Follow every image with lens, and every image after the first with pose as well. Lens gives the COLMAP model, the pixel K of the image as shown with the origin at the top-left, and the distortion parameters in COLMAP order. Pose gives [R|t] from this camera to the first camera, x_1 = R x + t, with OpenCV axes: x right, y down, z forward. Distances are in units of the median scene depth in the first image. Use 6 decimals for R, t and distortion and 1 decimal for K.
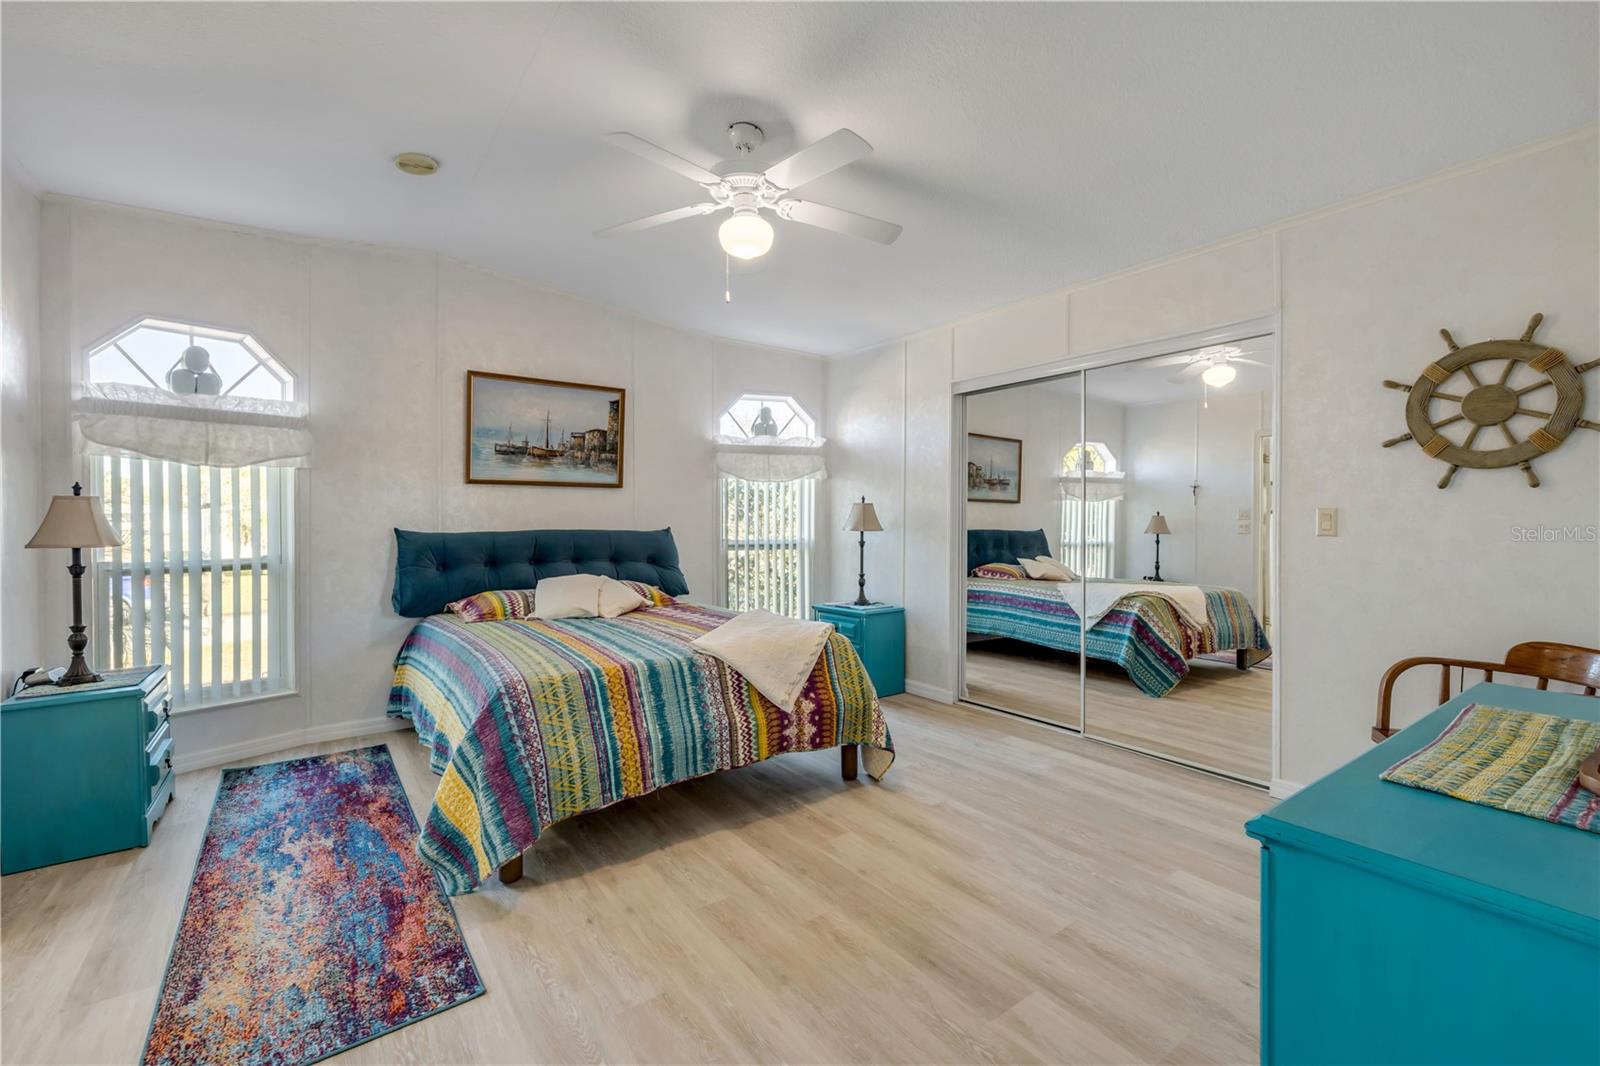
lens RADIAL K [[691.9, 0, 790.7], [0, 691.9, 512.7], [0, 0, 1]] dist [-0.001548, -0.000315]
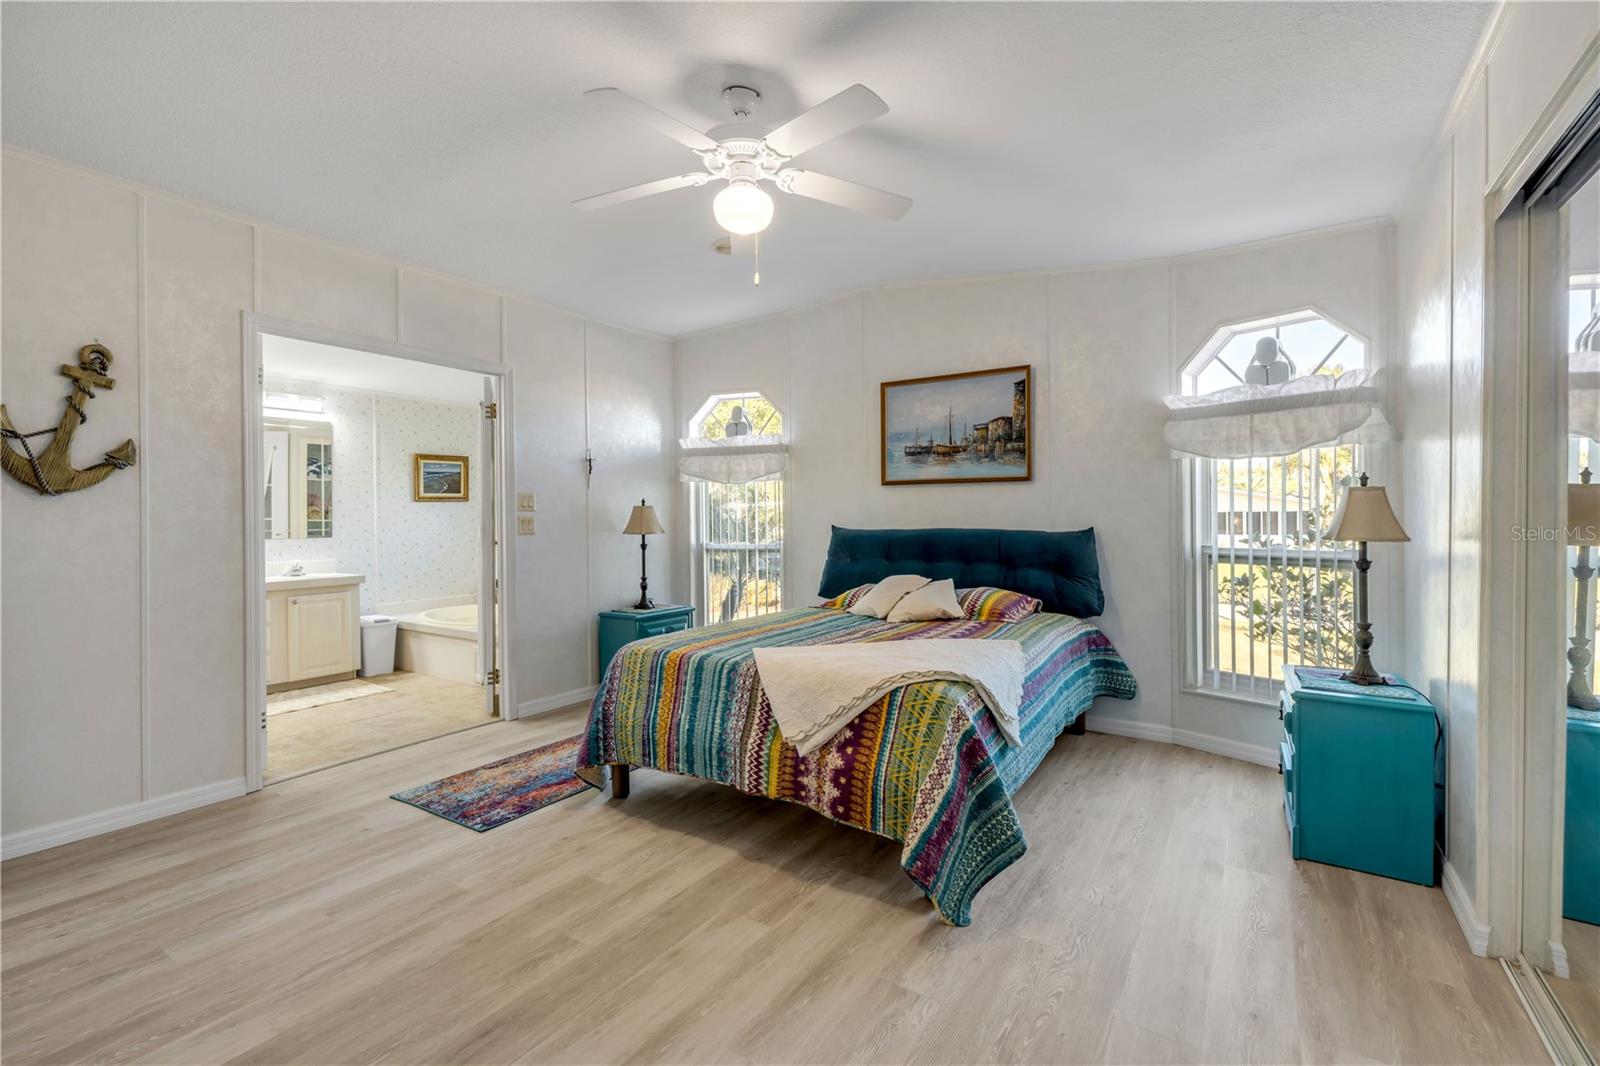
lens RADIAL K [[691.9, 0, 790.7], [0, 691.9, 512.7], [0, 0, 1]] dist [-0.001548, -0.000315]
pose [[0.330957, -0.004480, -0.943635, 0.766400], [0.013472, 0.999909, -0.000022, -0.000515], [0.943550, -0.012705, 0.330987, 0.717640]]
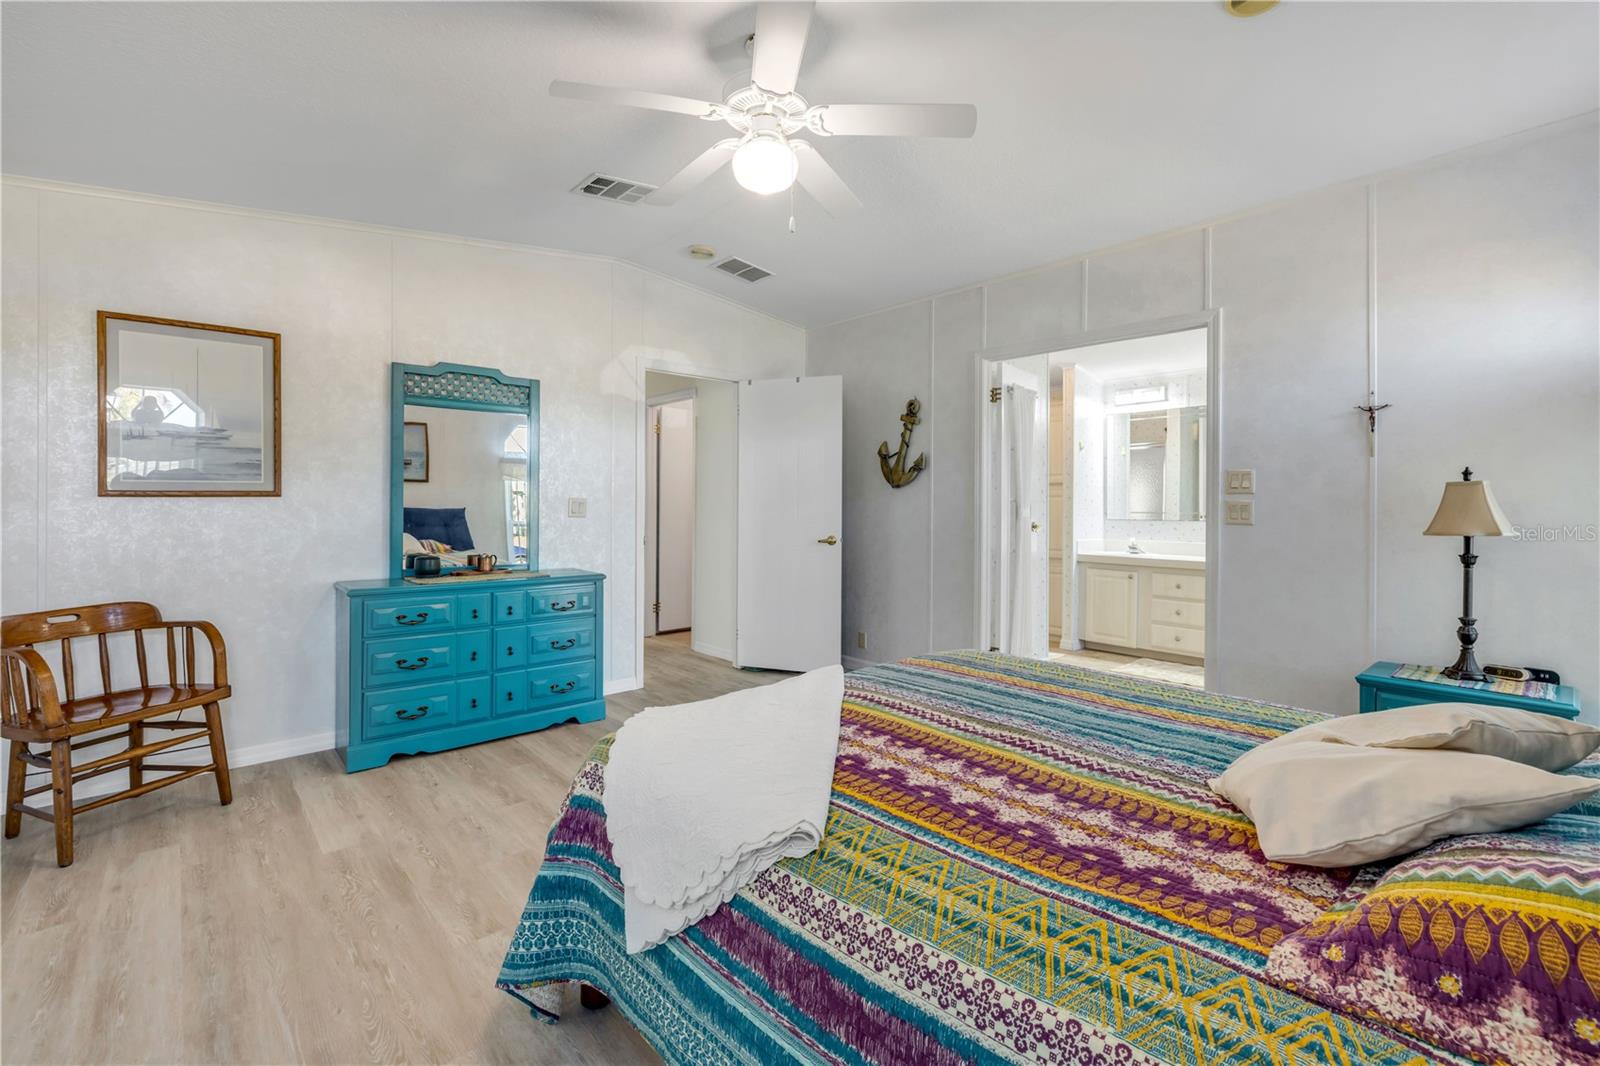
lens RADIAL K [[691.9, 0, 790.7], [0, 691.9, 512.7], [0, 0, 1]] dist [-0.001548, -0.000315]
pose [[-0.994729, 0.000438, -0.102537, -0.010270], [-0.000125, 0.999985, 0.005484, 0.012759], [0.102537, 0.005468, -0.994714, 1.738503]]
